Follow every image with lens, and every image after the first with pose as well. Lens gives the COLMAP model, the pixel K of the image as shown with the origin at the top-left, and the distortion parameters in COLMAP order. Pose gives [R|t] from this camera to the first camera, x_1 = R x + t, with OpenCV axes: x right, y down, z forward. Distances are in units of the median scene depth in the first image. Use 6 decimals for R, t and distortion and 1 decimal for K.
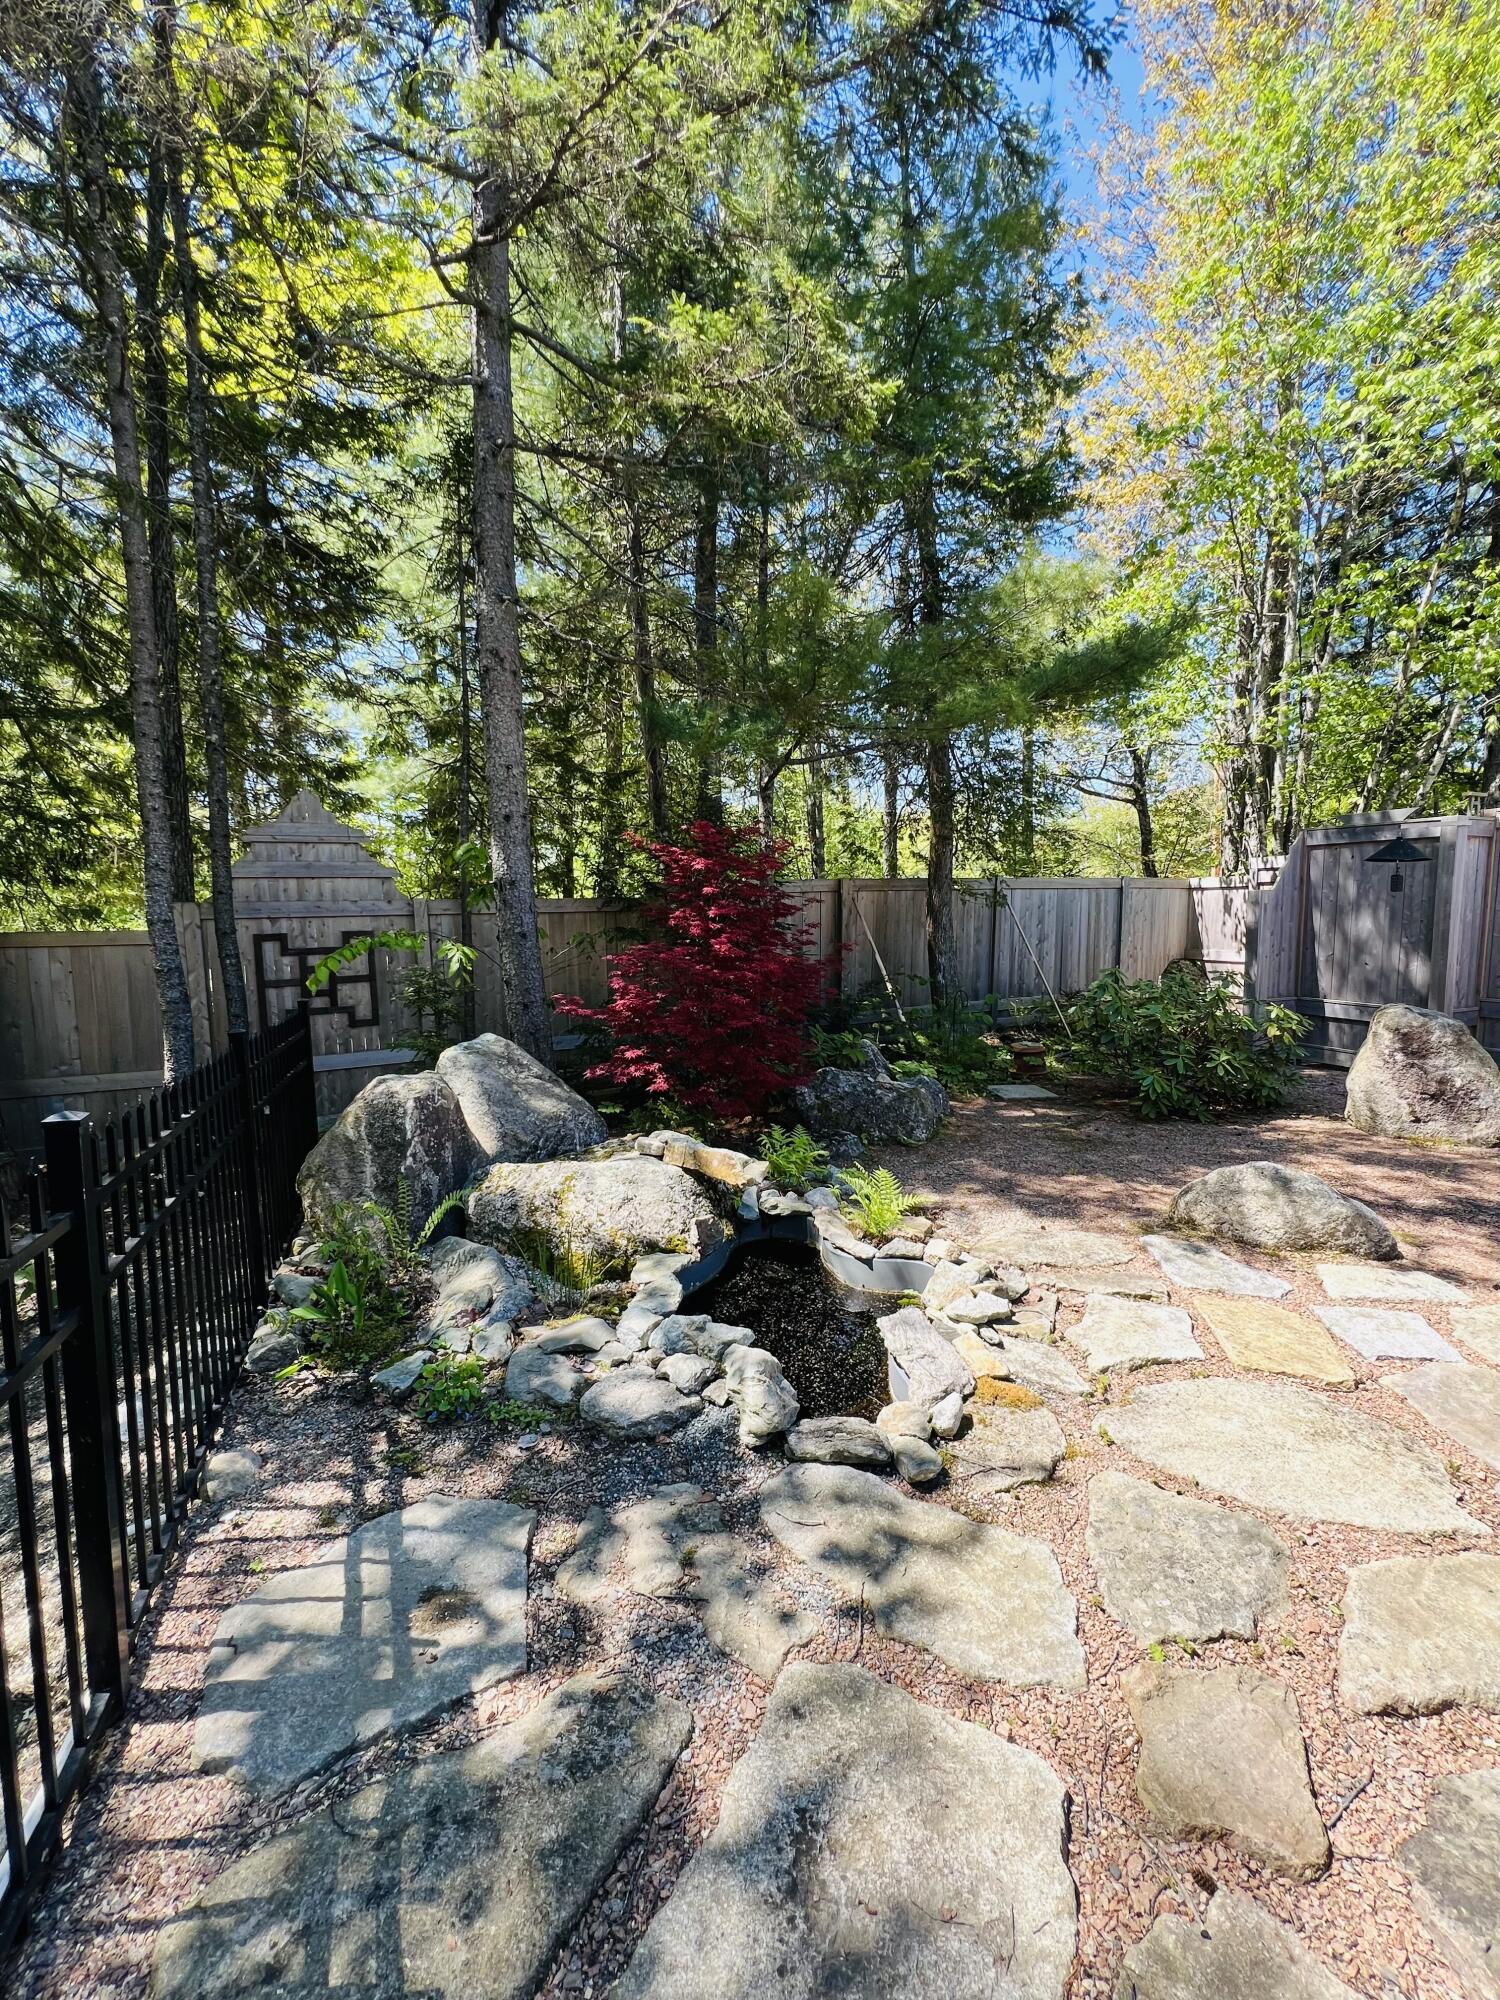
lens RADIAL K [[807.7, 0, 750.6], [0, 807.7, 991.0], [0, 0, 1]] dist [-0.002044, 0.000066]
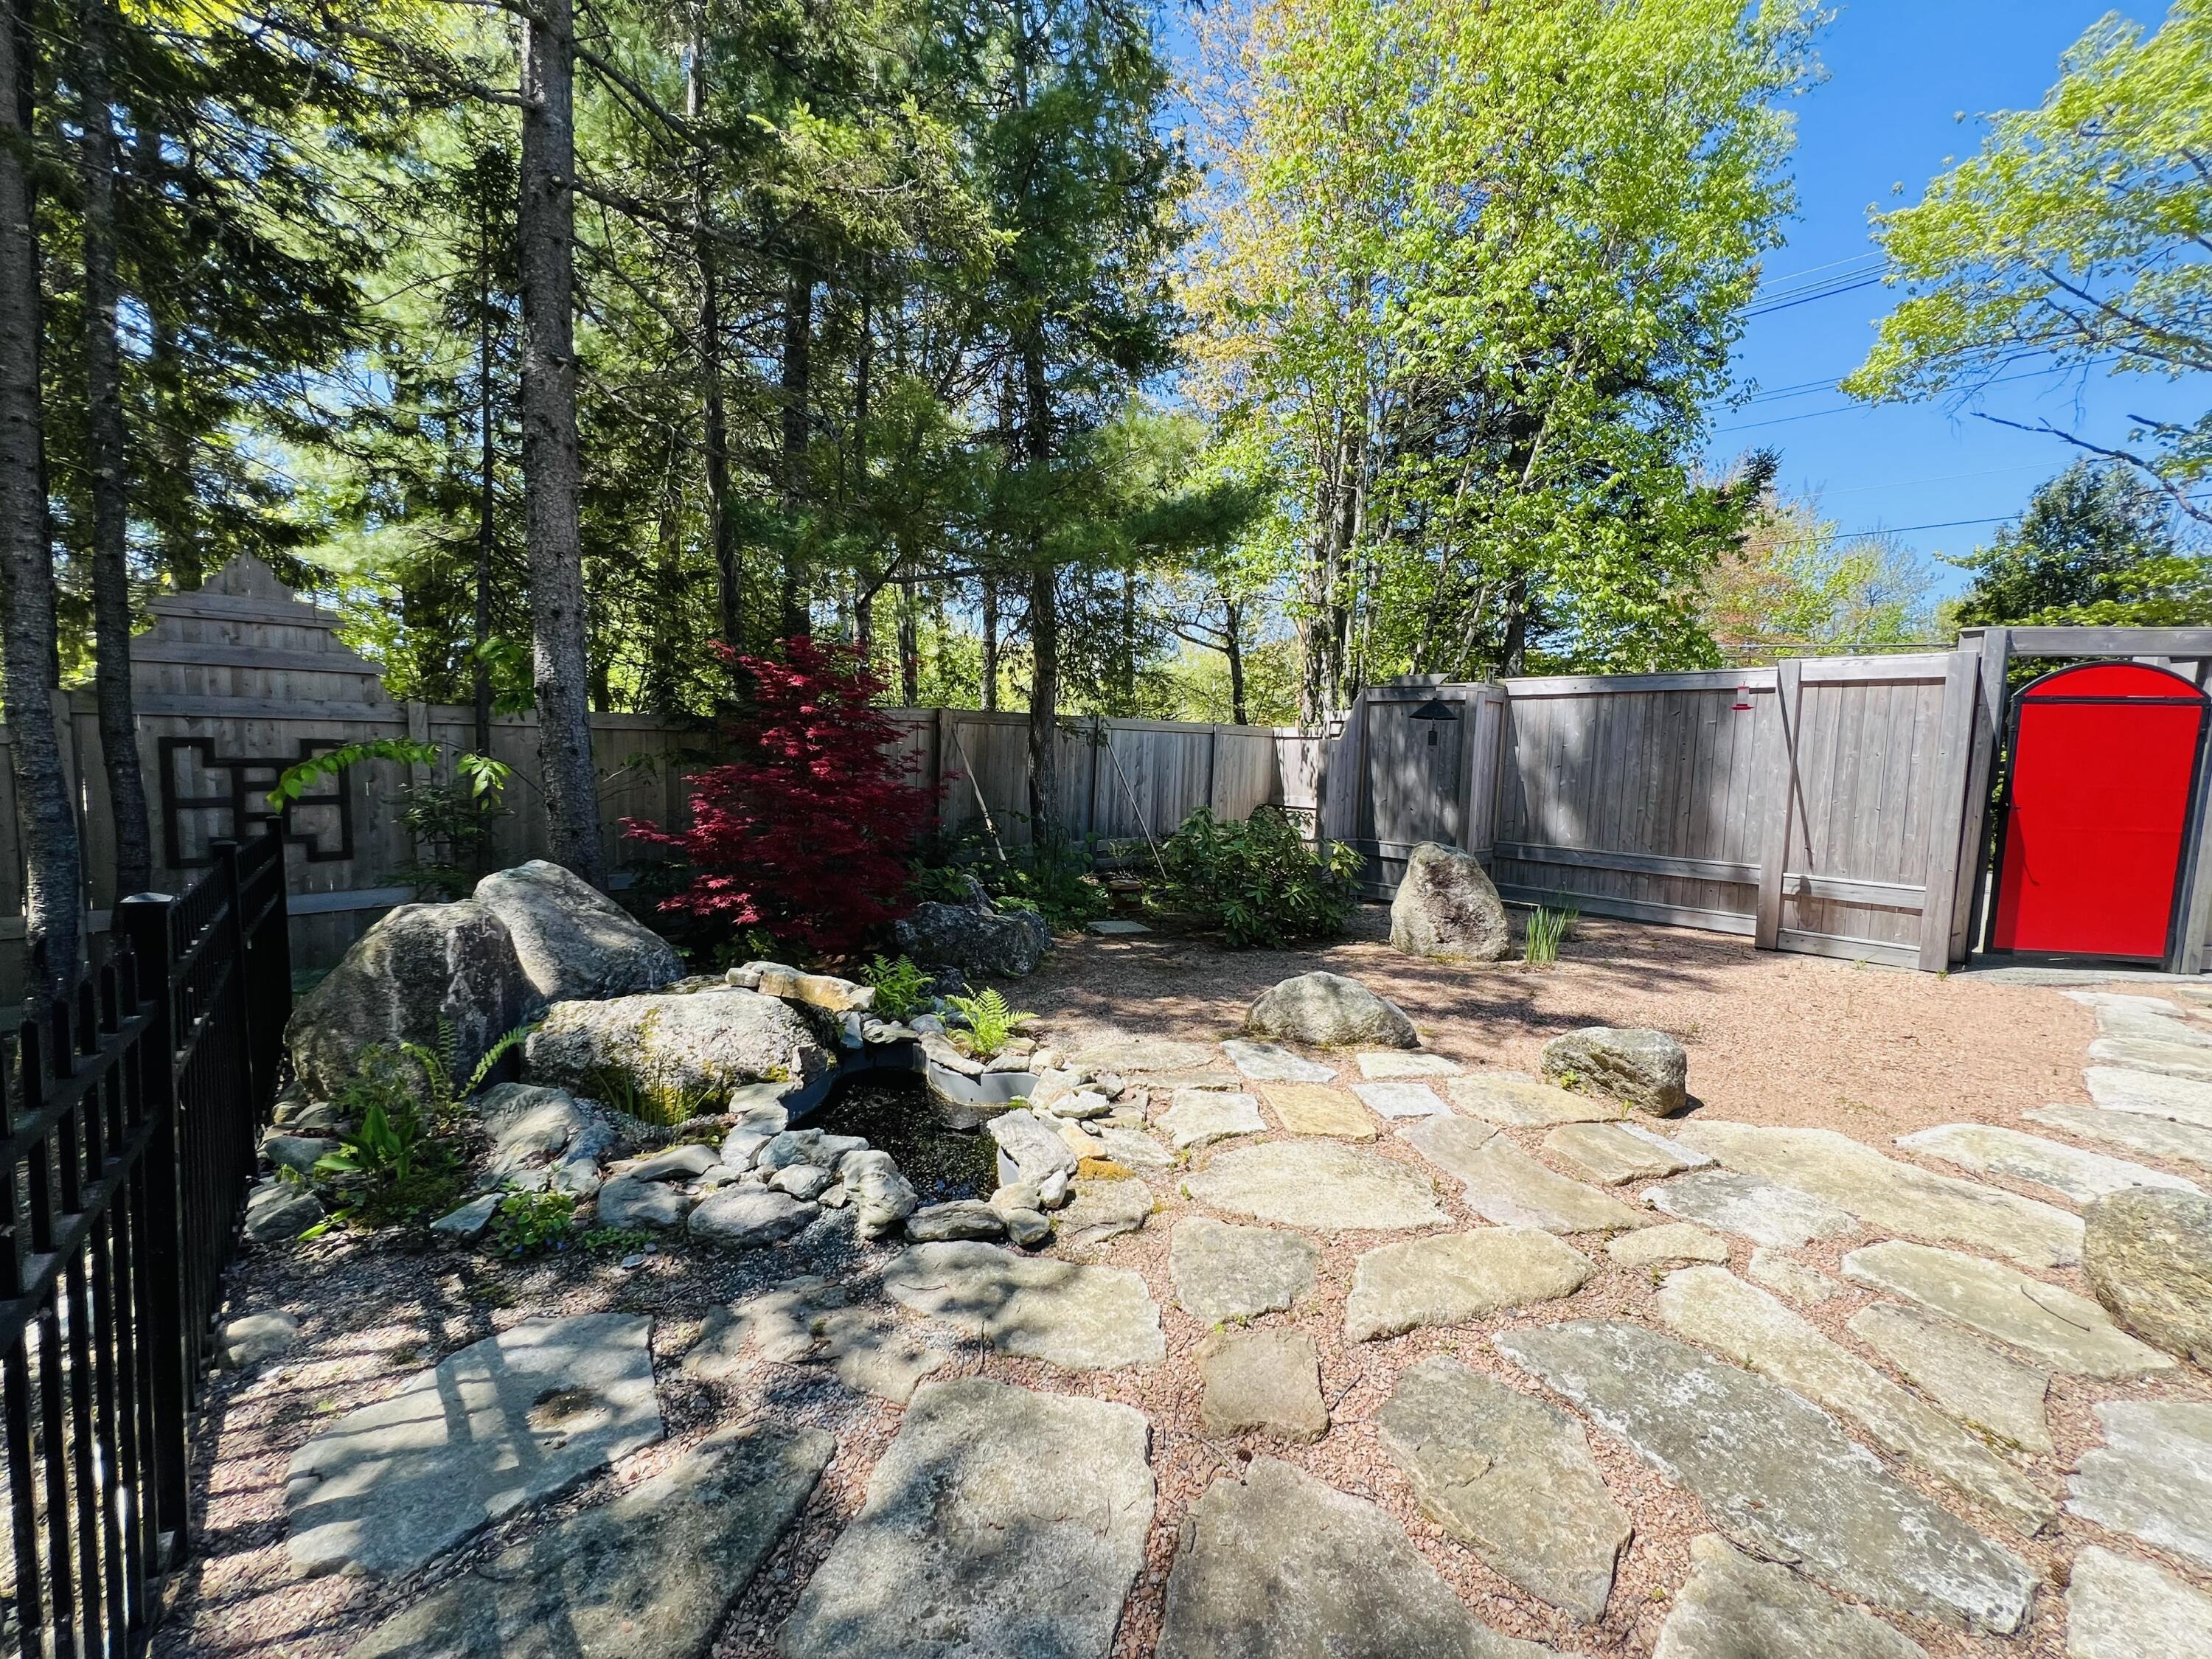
lens RADIAL K [[888.4, 0, 1098.9], [0, 888.4, 826.7], [0, 0, 1]] dist [-0.000732, 0.000427]
pose [[0.955068, 0.016416, 0.295931, -0.039287], [-0.013074, 0.999826, -0.013269, 0.026636], [-0.296098, 0.008804, 0.955117, -0.111167]]
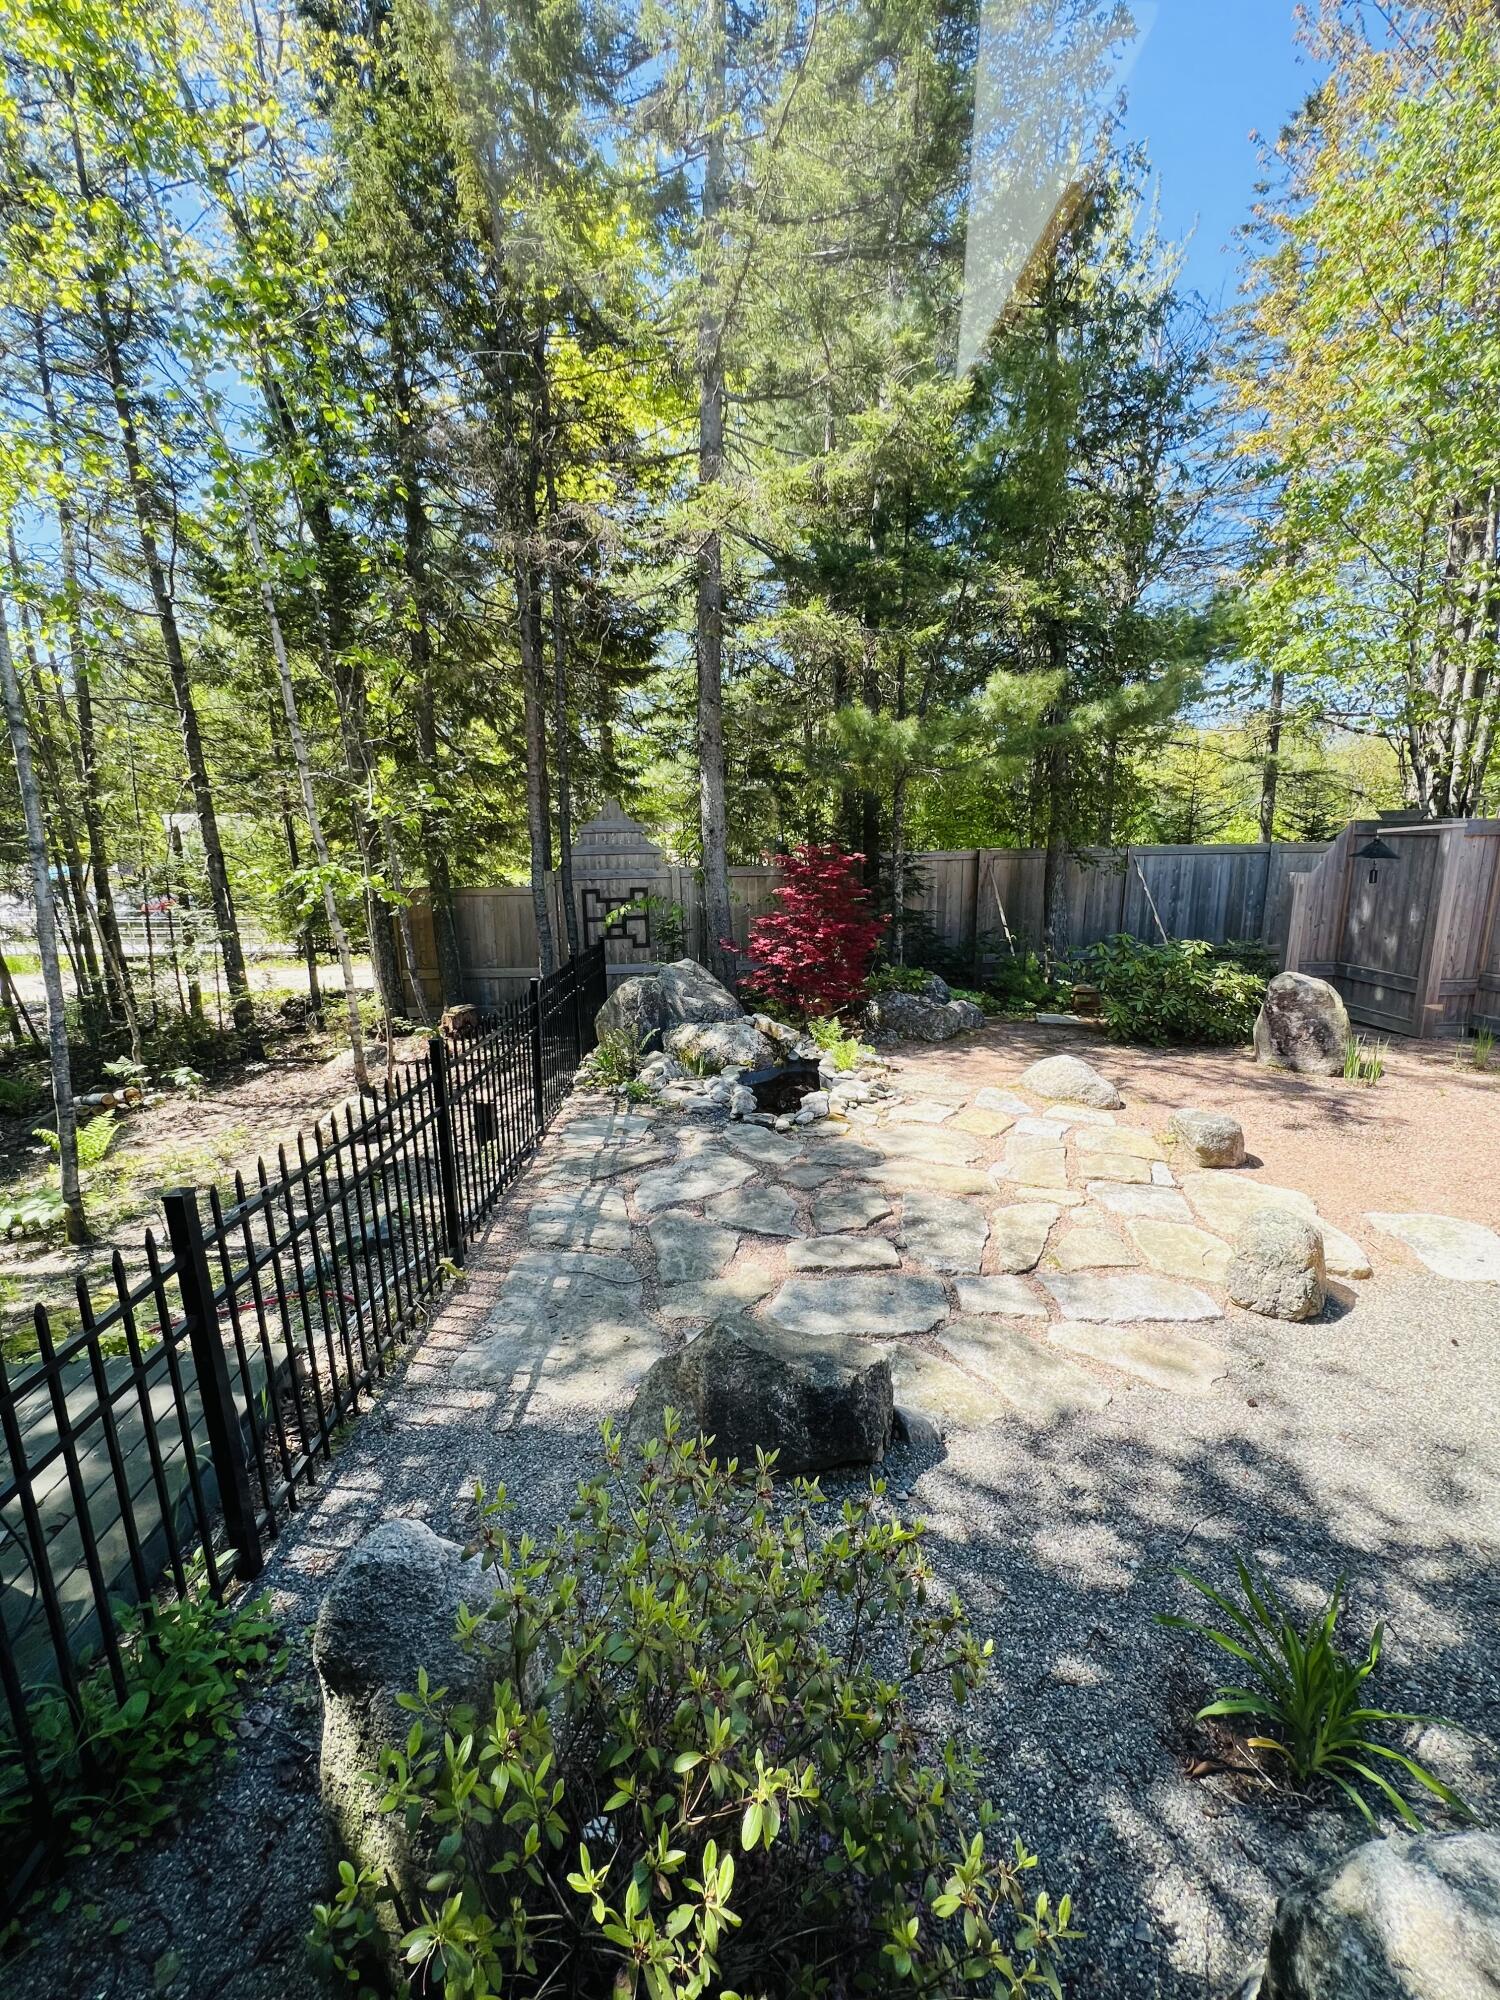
lens RADIAL K [[803.3, 0, 750.0], [0, 803.3, 1000.0], [0, 0, 1]] dist [-0.000732, 0.000427]
pose [[0.938289, 0.071071, -0.338471, 0.571146], [-0.034720, 0.993071, 0.112274, -0.083649], [0.344105, -0.093594, 0.934255, -0.897137]]
